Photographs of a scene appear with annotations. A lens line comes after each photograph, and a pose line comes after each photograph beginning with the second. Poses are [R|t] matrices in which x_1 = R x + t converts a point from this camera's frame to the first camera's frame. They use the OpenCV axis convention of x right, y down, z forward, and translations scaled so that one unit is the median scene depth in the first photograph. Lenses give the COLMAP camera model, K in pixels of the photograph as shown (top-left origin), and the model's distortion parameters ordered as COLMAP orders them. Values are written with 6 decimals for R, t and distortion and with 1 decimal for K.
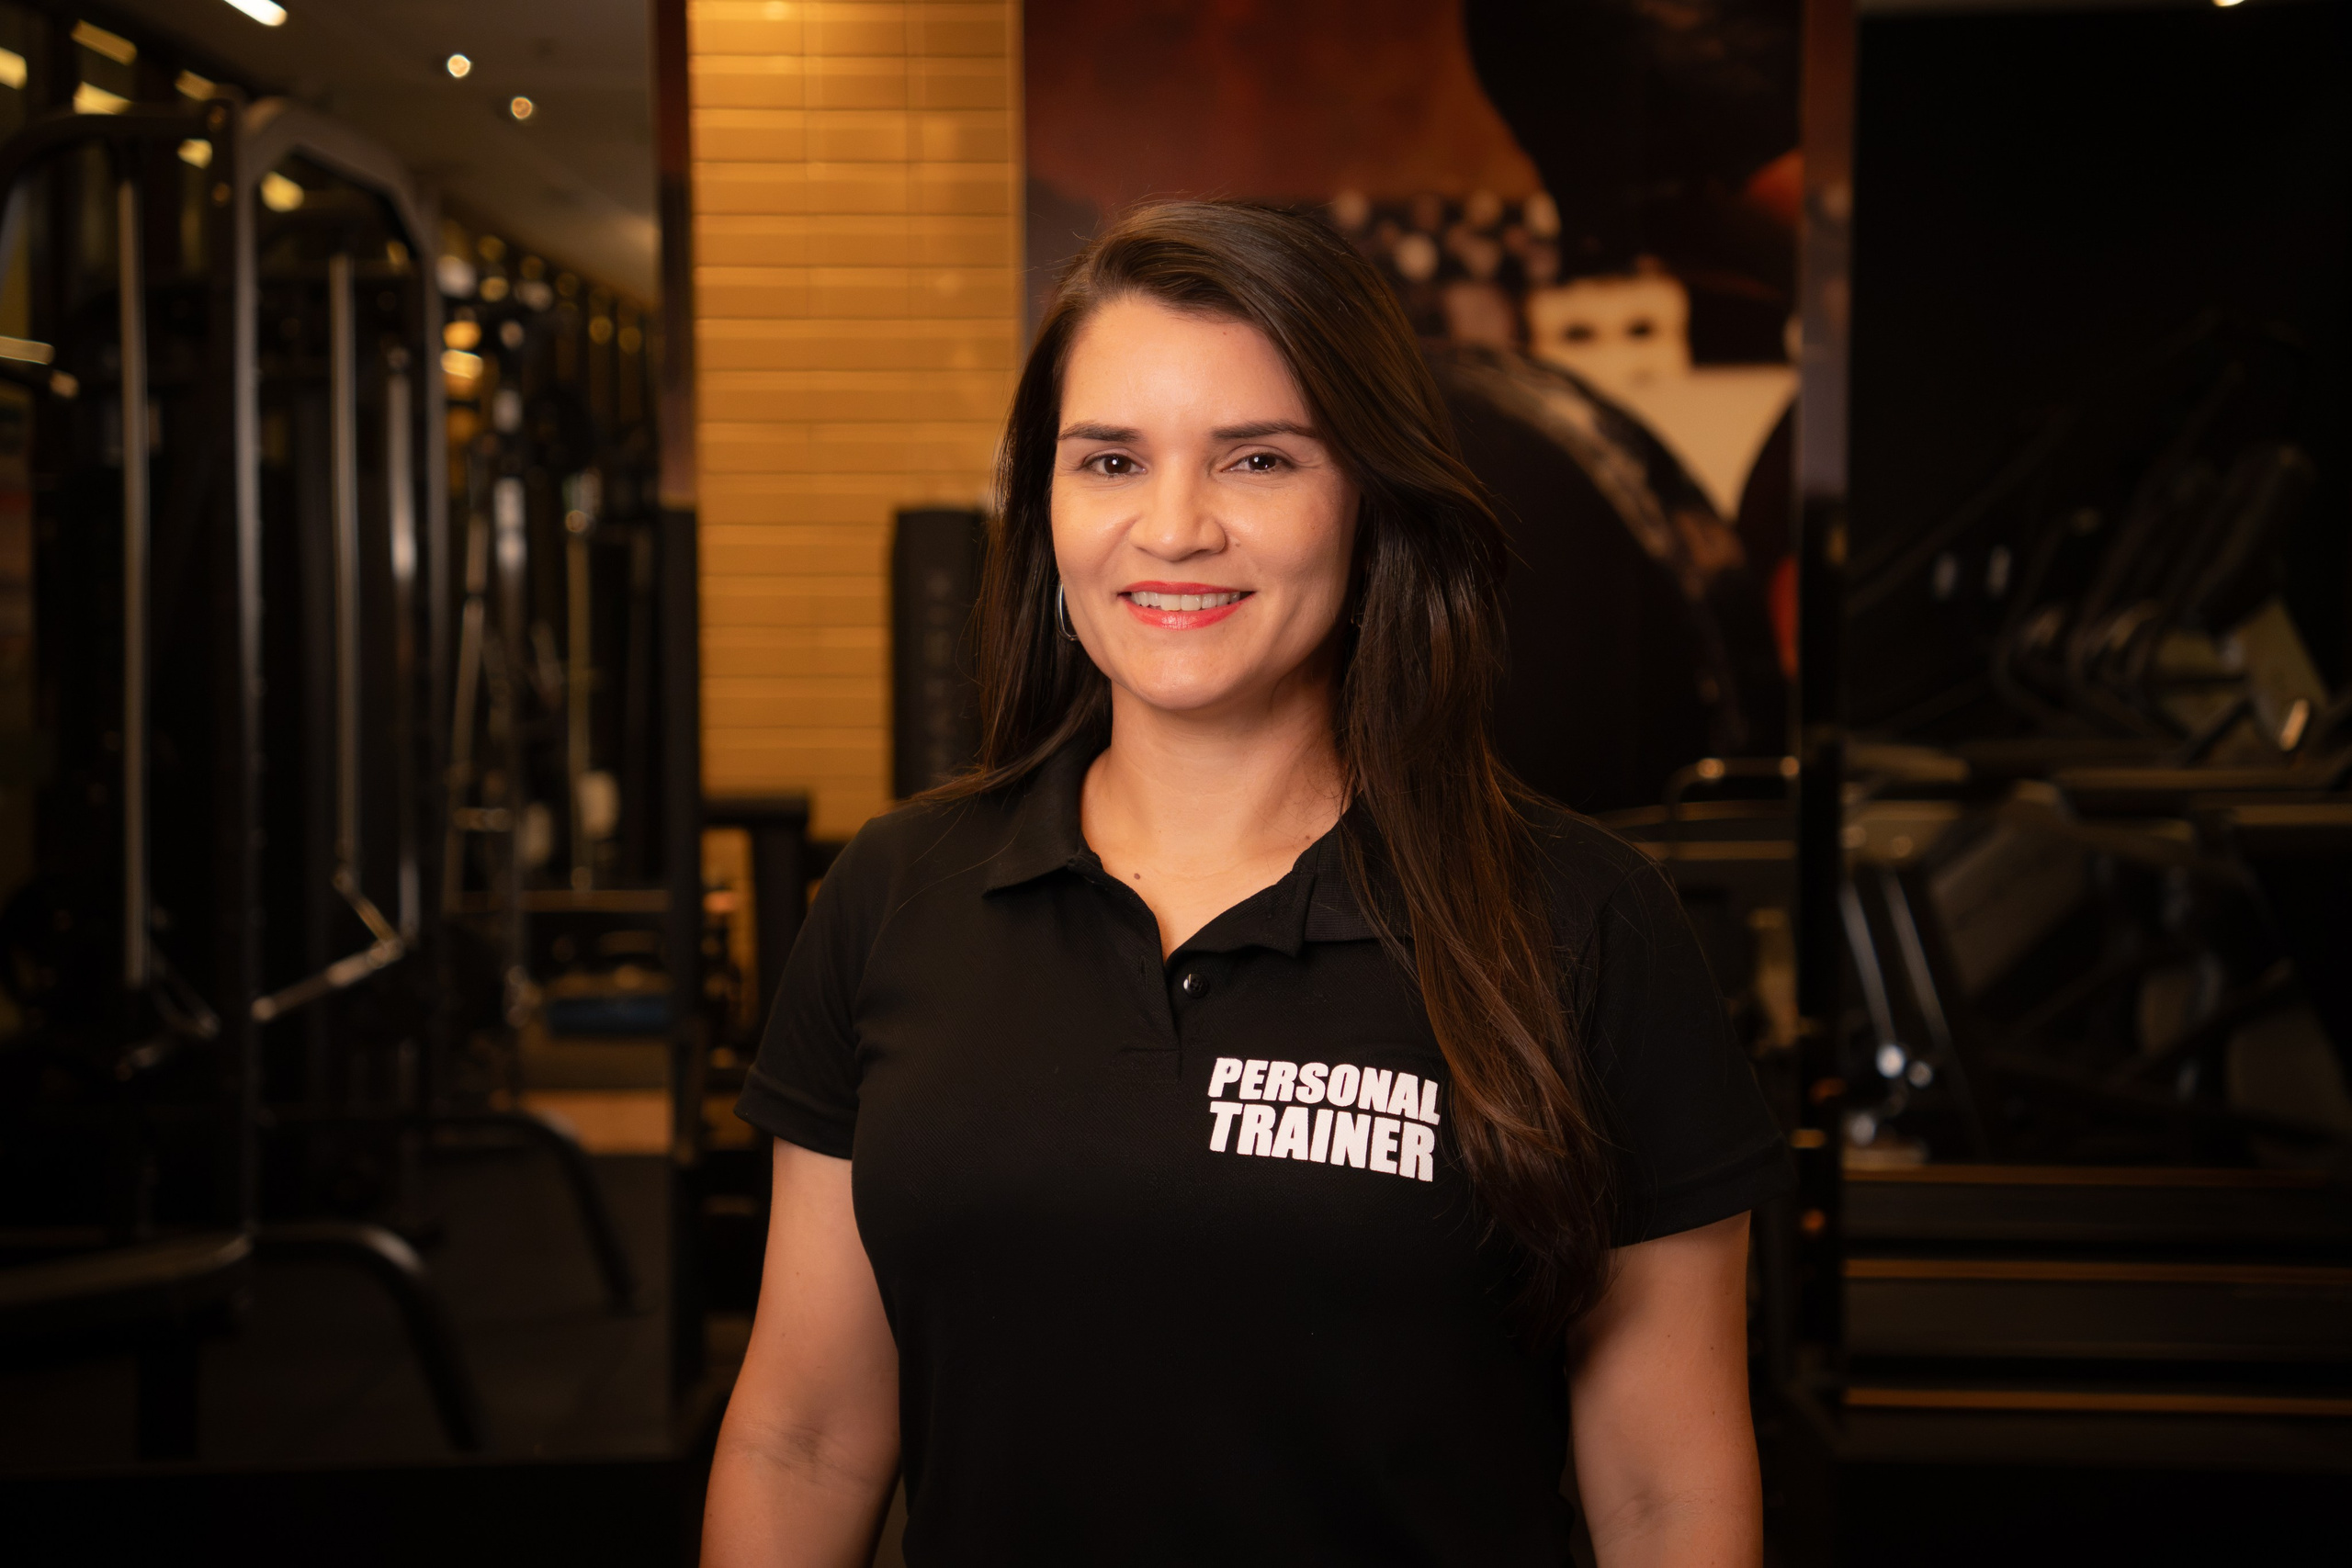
lens RADIAL K [[3994.6, 0, 1167.8], [0, 3994.6, 802.2], [0, 0, 1]] dist [0.441859, 0.000000]
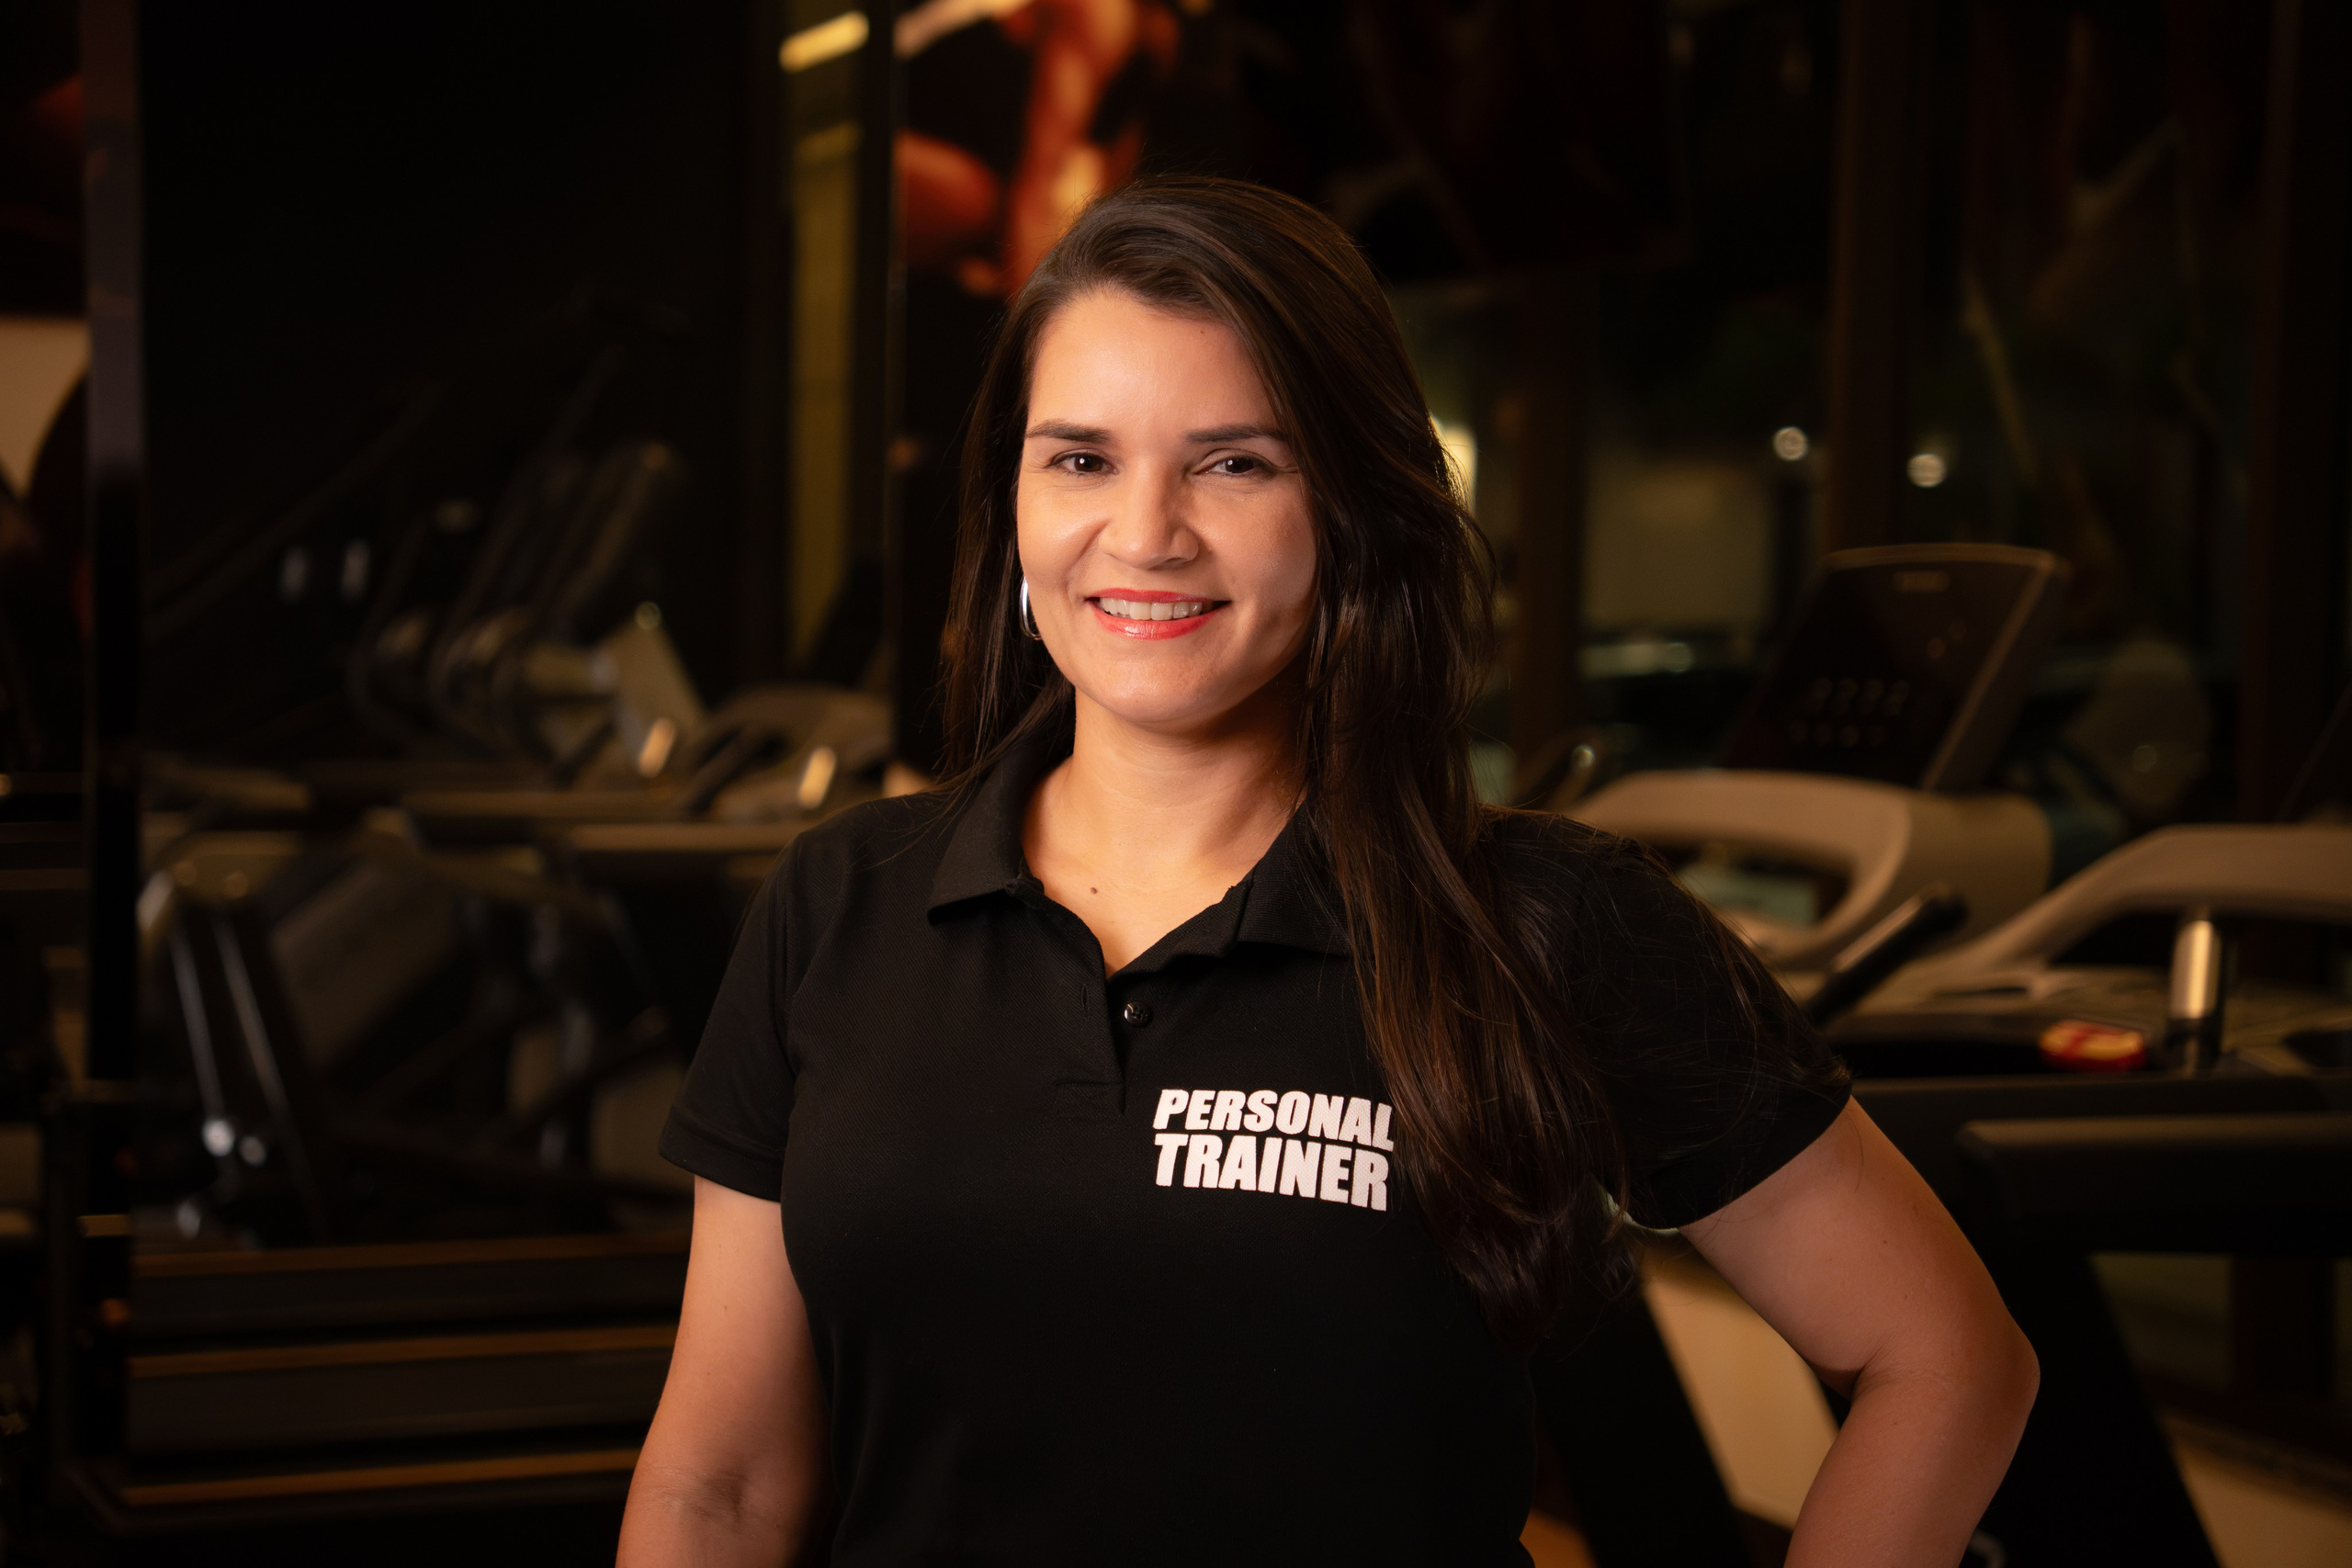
lens RADIAL K [[4777.5, 0, 1173.3], [0, 4777.5, 762.1], [0, 0, 1]] dist [0.301888, 0.000000]
pose [[0.900182, 0.006918, 0.435460, -0.483592], [-0.000077, 0.999876, -0.015724, 0.004195], [-0.435515, 0.014121, 0.900071, -0.029768]]
